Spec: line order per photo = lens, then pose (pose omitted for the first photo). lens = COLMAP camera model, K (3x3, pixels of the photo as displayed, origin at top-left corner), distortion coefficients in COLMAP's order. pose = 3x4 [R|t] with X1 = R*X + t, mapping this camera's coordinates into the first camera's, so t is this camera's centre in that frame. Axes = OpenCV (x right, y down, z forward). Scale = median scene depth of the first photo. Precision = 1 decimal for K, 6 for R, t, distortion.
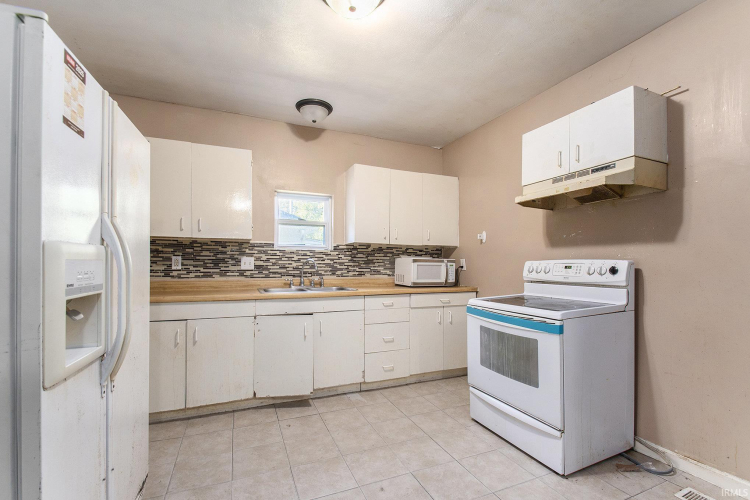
lens RADIAL K [[338.7, 0, 376.3], [0, 338.7, 264.6], [0, 0, 1]] dist [-0.000271, -0.000127]
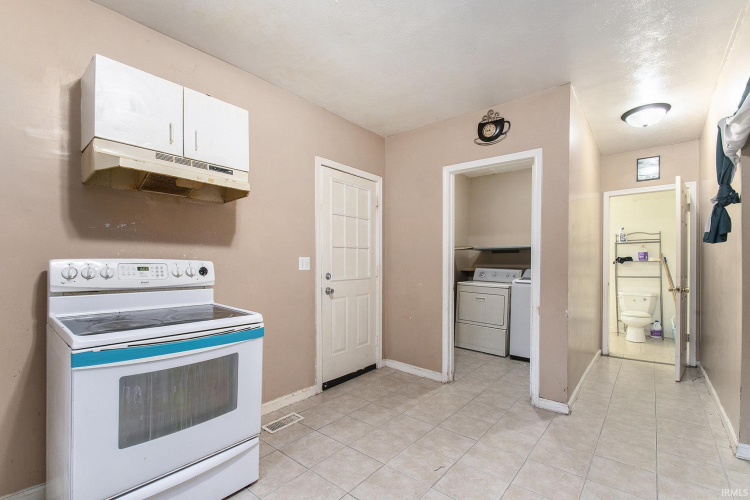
lens RADIAL K [[338.7, 0, 376.3], [0, 338.7, 264.6], [0, 0, 1]] dist [-0.000271, -0.000127]
pose [[-0.472827, -0.002115, 0.881153, -0.393132], [-0.003135, 0.999995, 0.000718, -0.004003], [-0.881150, -0.002423, -0.472831, 0.958626]]
